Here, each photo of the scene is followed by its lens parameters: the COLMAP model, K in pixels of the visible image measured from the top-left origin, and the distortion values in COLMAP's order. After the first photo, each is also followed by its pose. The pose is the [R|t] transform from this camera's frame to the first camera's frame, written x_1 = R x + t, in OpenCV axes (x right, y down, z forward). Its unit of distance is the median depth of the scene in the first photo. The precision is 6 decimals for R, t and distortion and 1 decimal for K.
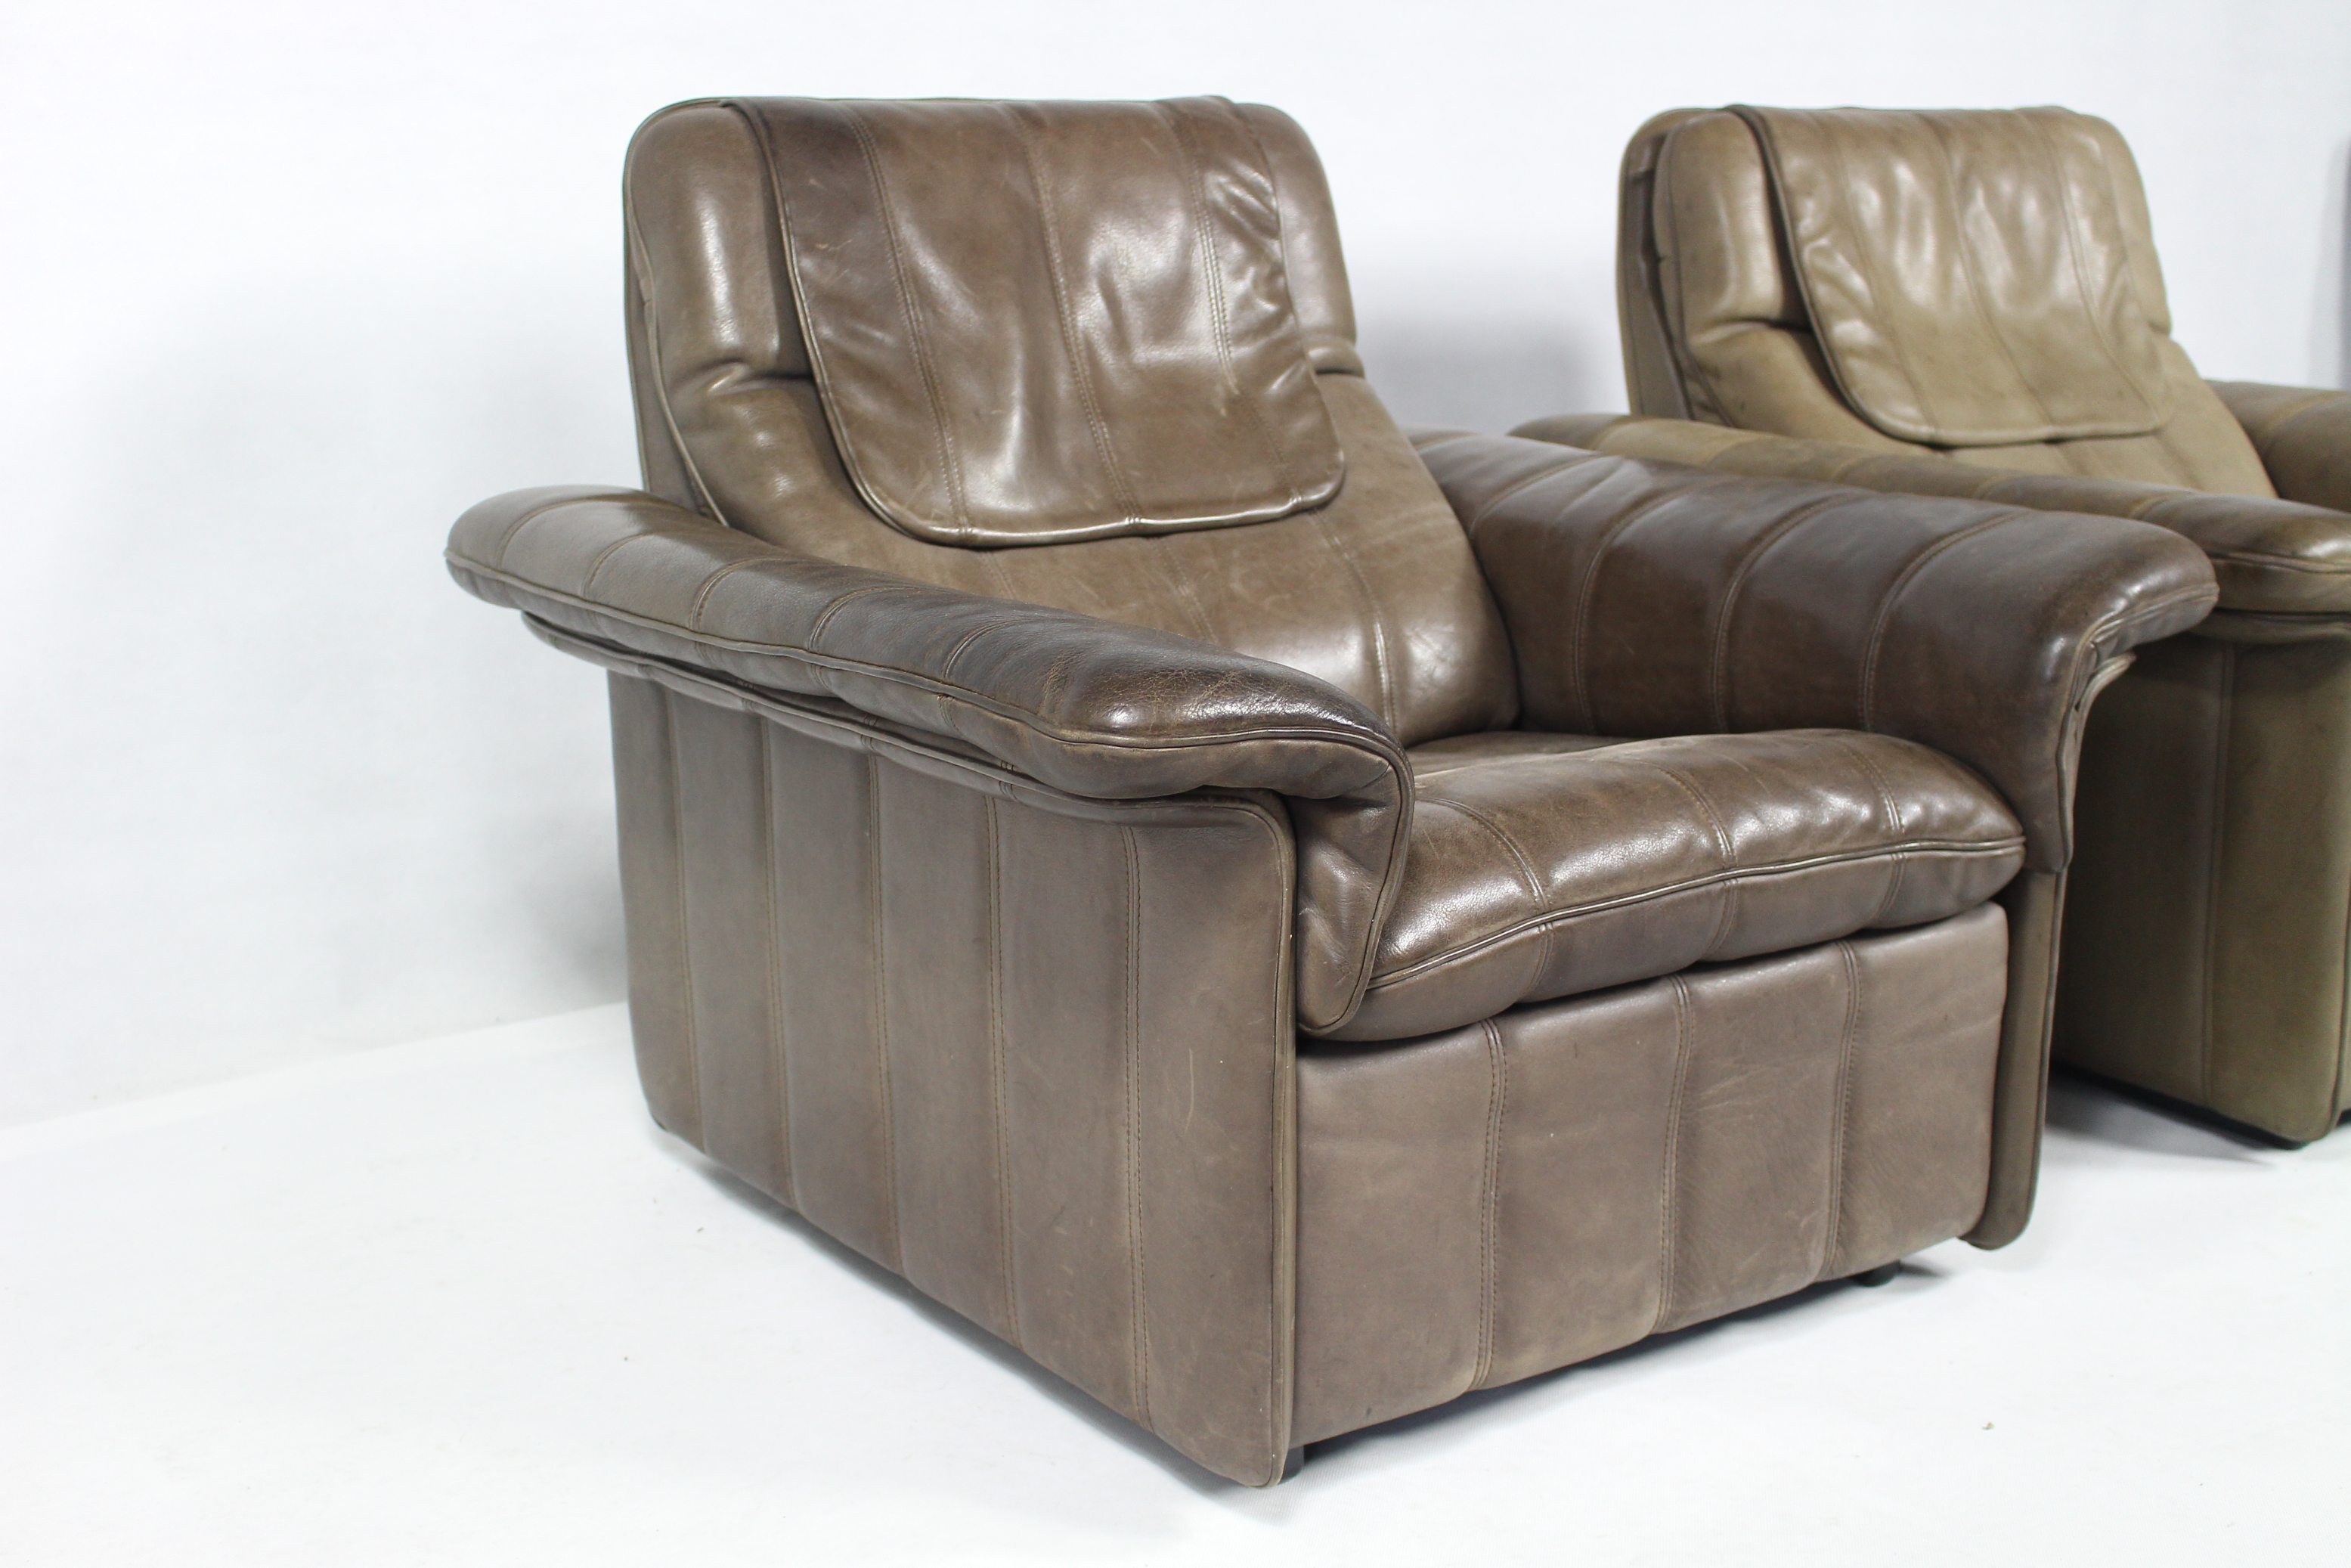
lens RADIAL K [[2908.7, 0, 1175.5], [0, 2908.7, 784.0], [0, 0, 1]] dist [-0.012550, -0.010110]
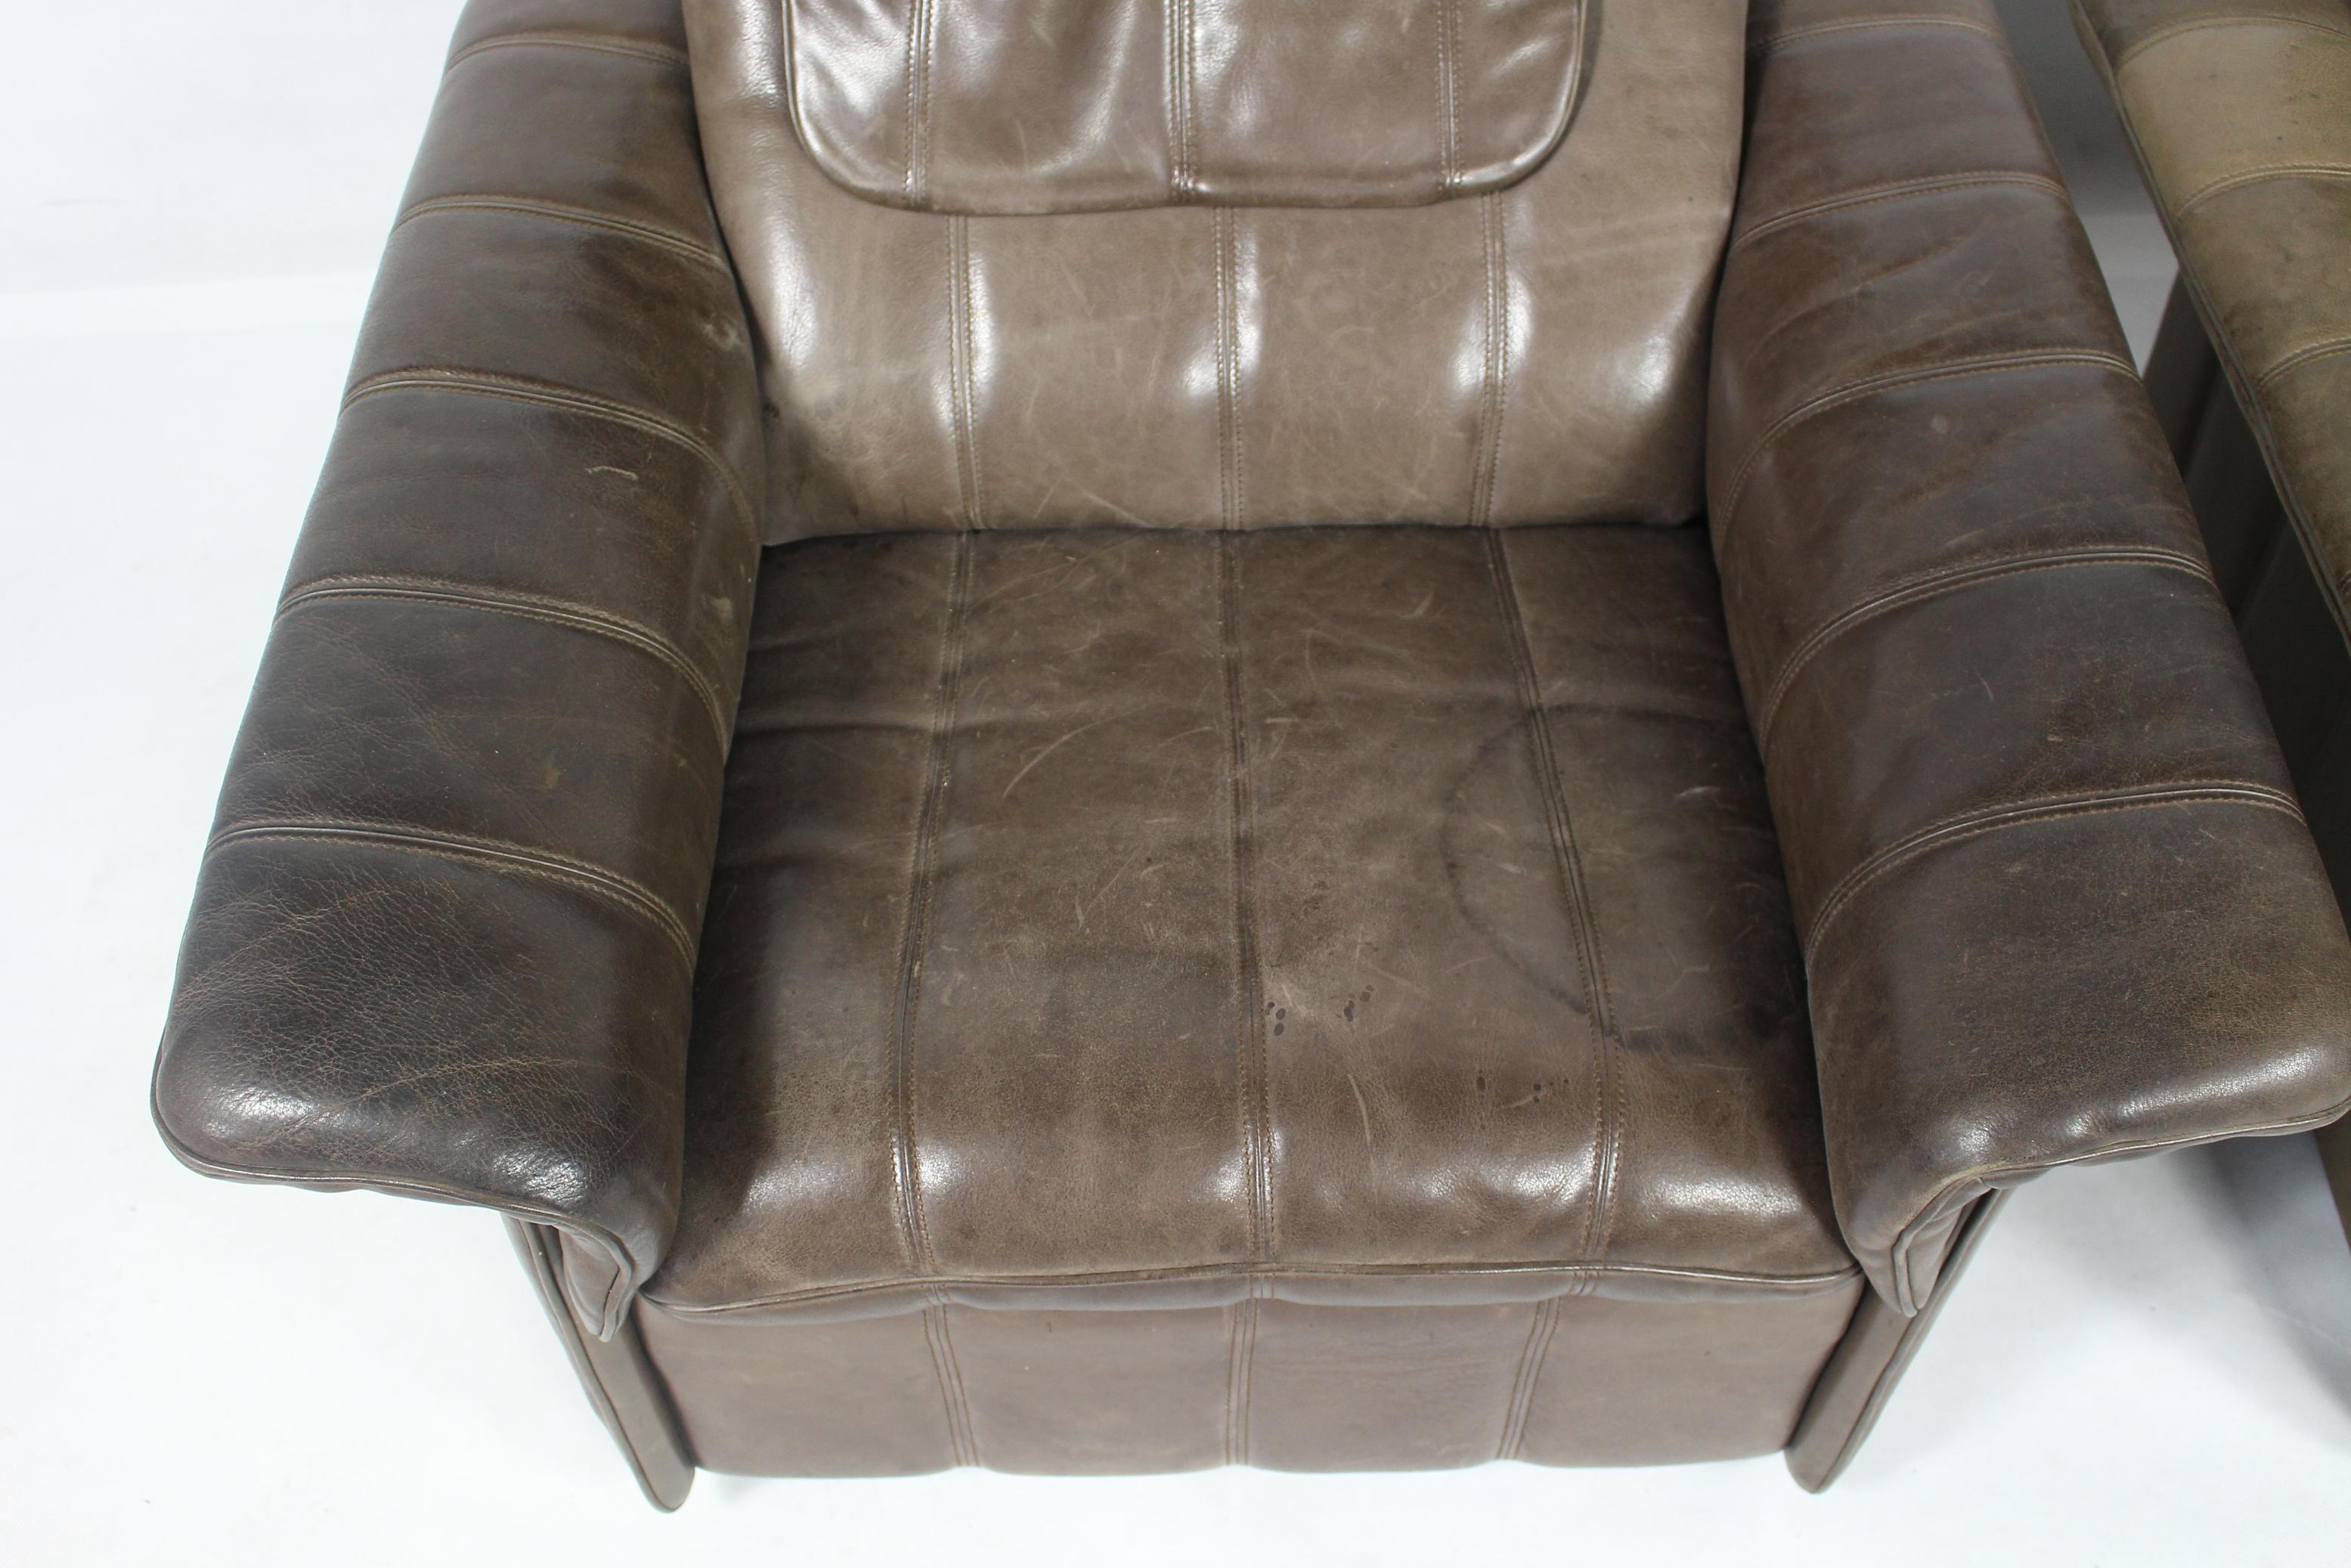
lens RADIAL K [[2414.8, 0, 1175.5], [0, 2414.8, 784.0], [0, 0, 1]] dist [-0.126132, 0.131456]
pose [[0.816692, 0.440717, -0.372537, 0.292805], [-0.108663, 0.751458, 0.650771, -0.392219], [0.566751, -0.490998, 0.661599, 0.528716]]
